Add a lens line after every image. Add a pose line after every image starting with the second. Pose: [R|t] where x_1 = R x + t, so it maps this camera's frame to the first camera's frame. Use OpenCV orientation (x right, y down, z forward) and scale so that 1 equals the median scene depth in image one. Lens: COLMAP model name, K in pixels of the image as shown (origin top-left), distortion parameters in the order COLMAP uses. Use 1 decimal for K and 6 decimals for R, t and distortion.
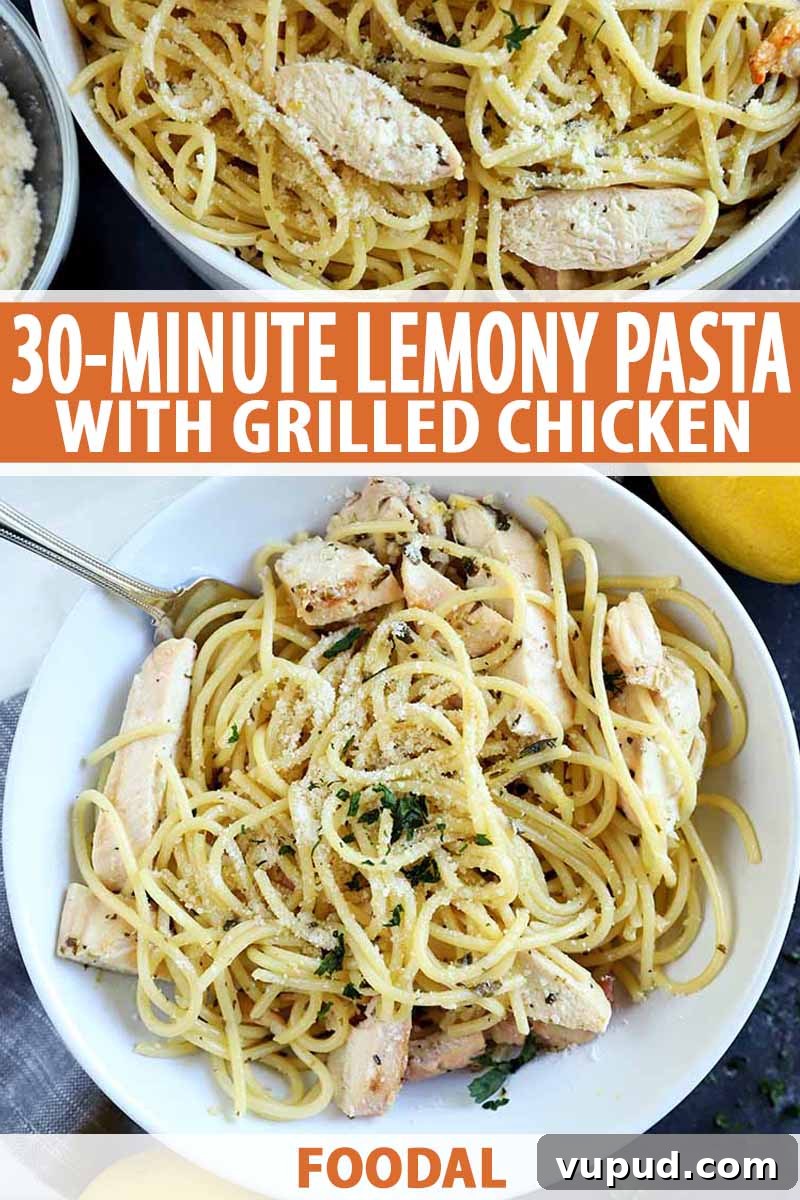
lens RADIAL K [[2009.2, 0, 360.8], [0, 2009.2, 629.4], [0, 0, 1]] dist [0.110726, 0.000000]
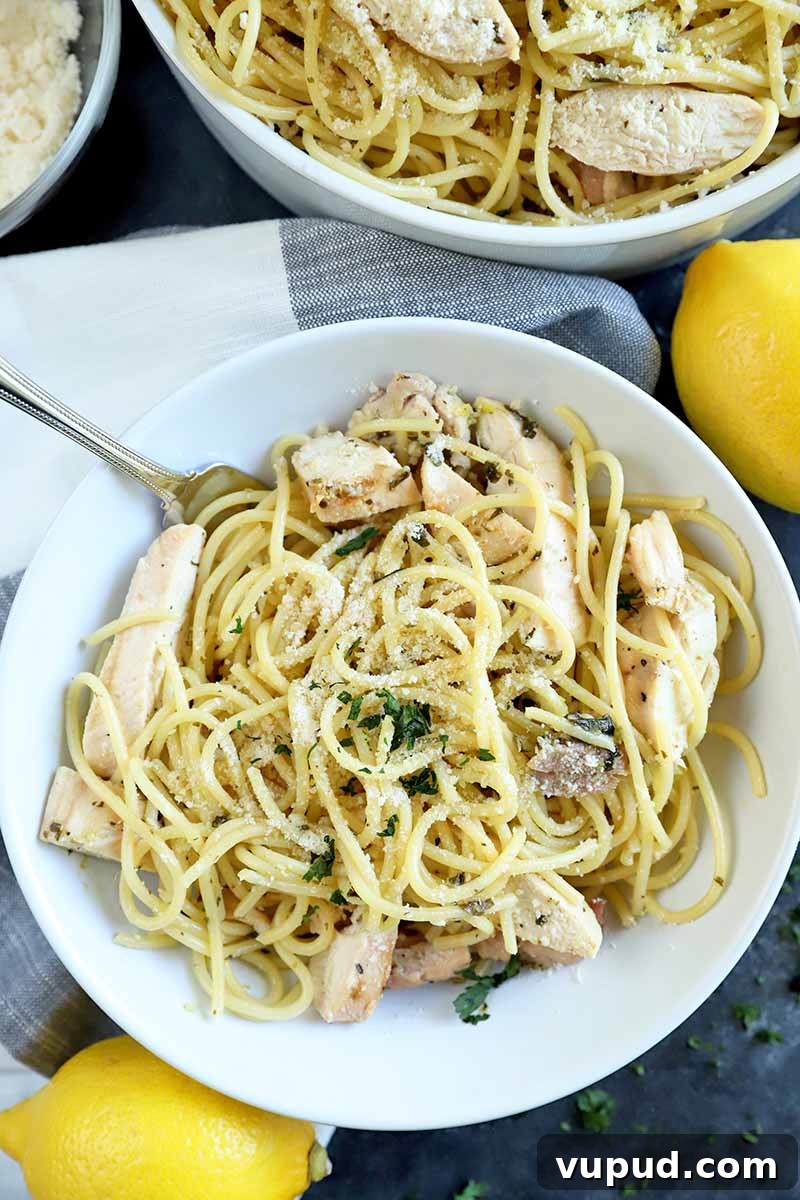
lens RADIAL K [[1518.6, 0, 389.1], [0, 1518.6, 595.5], [0, 0, 1]] dist [0.016043, 0.000000]
pose [[0.997187, 0.073202, 0.016124, -0.002880], [-0.073580, 0.996994, 0.024263, 0.014082], [-0.014300, -0.025381, 0.999576, 0.267900]]
